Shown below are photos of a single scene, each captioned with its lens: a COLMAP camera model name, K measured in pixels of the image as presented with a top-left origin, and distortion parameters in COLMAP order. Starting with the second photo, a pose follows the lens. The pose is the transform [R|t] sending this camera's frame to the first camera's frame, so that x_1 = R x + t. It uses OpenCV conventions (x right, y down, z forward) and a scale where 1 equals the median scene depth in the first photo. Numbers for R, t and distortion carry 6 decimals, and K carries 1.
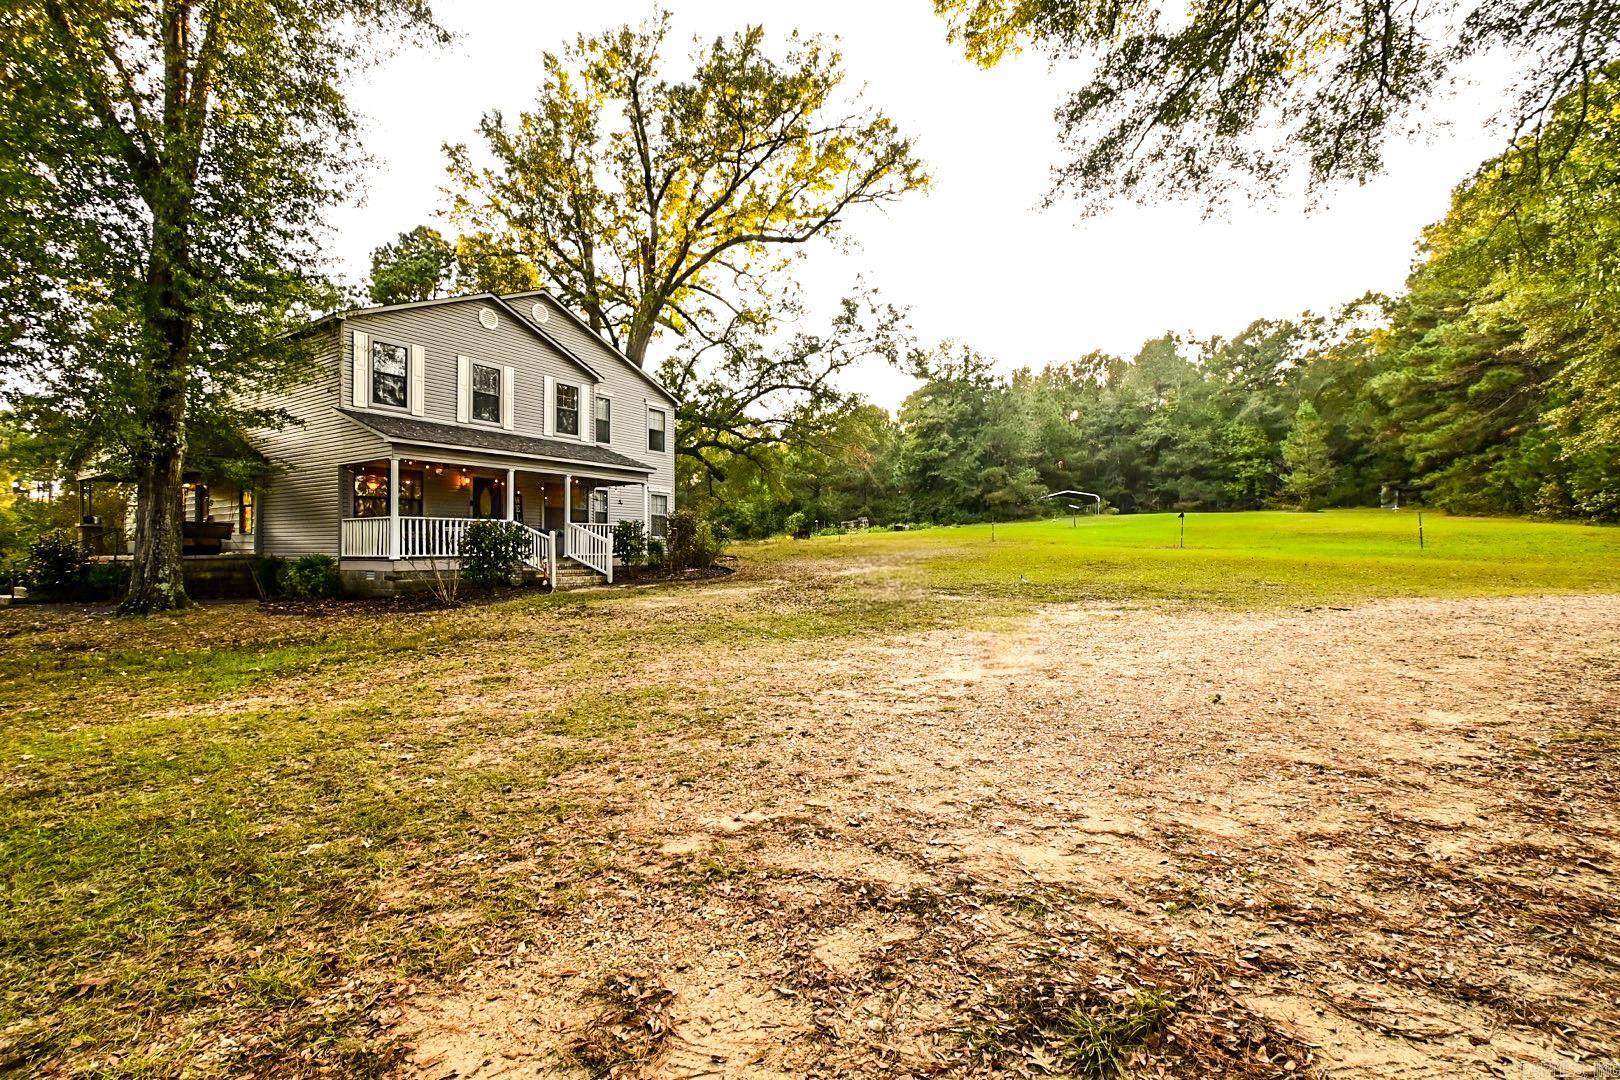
lens RADIAL K [[718.0, 0, 804.5], [0, 718.0, 541.5], [0, 0, 1]] dist [-0.003076, -0.000474]
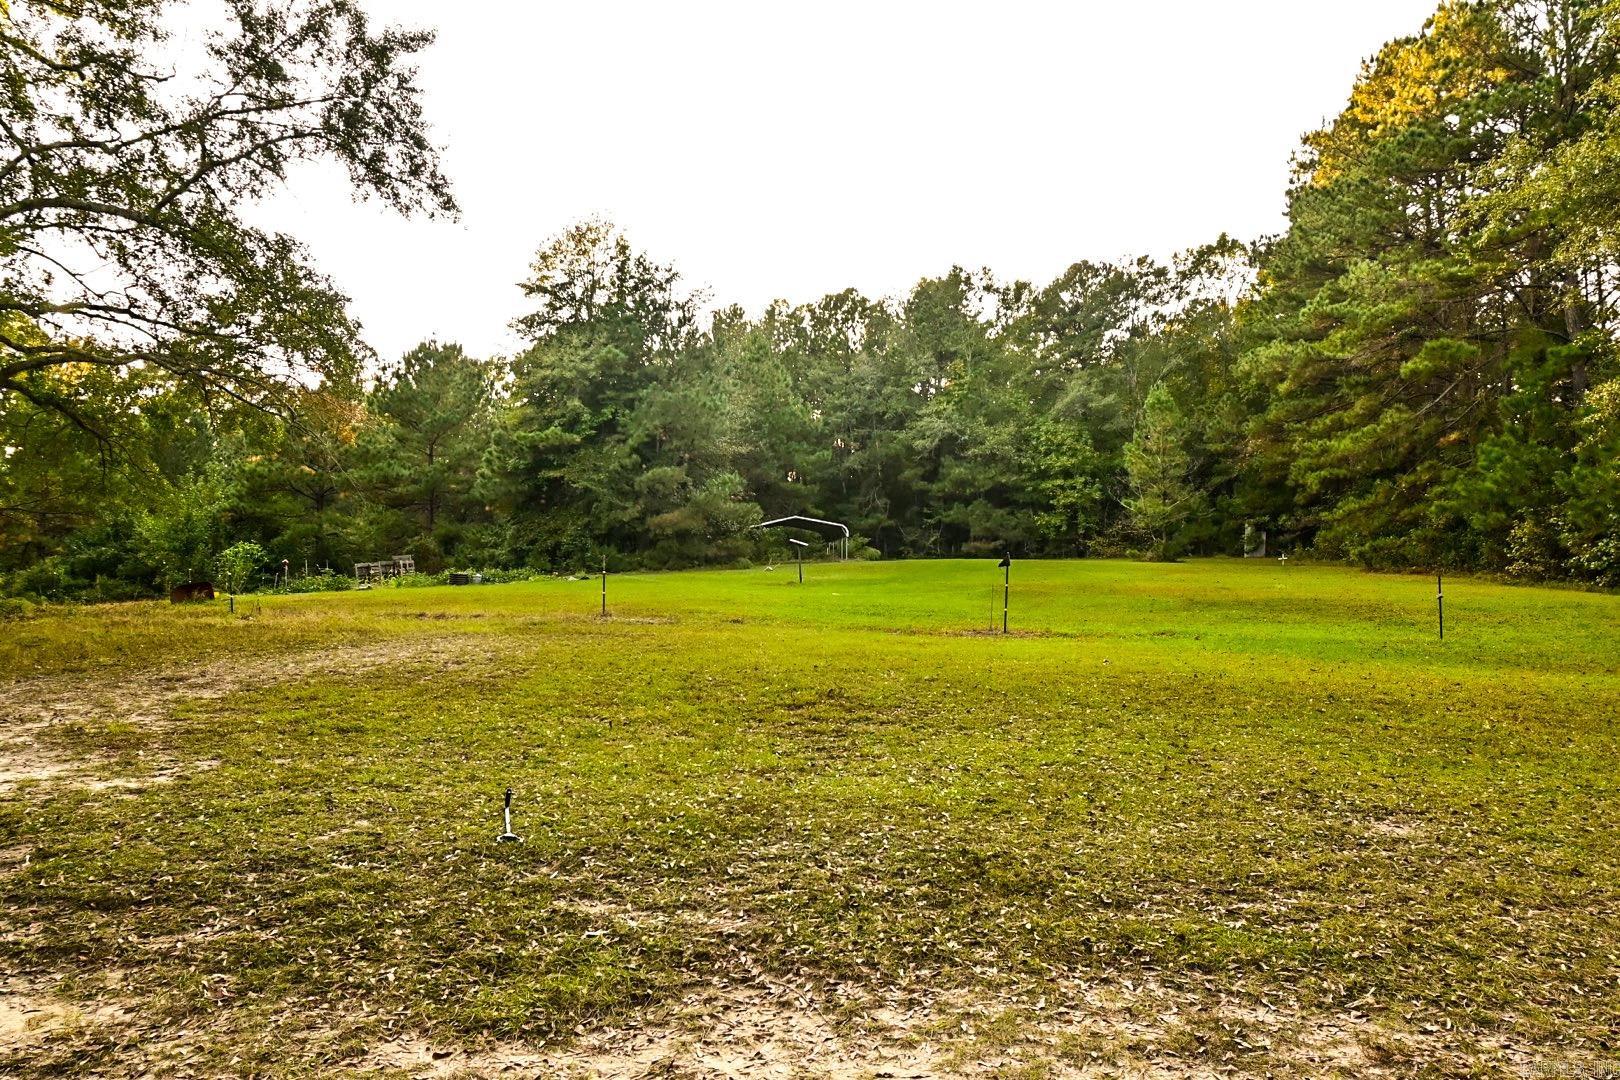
lens RADIAL K [[1142.3, 0, 811.7], [0, 1142.3, 539.5], [0, 0, 1]] dist [-0.000275, -0.000148]
pose [[0.938515, 0.025288, 0.344311, 0.071987], [-0.007707, 0.998600, -0.052335, -0.005681], [-0.345153, 0.046463, 0.937396, 0.160403]]
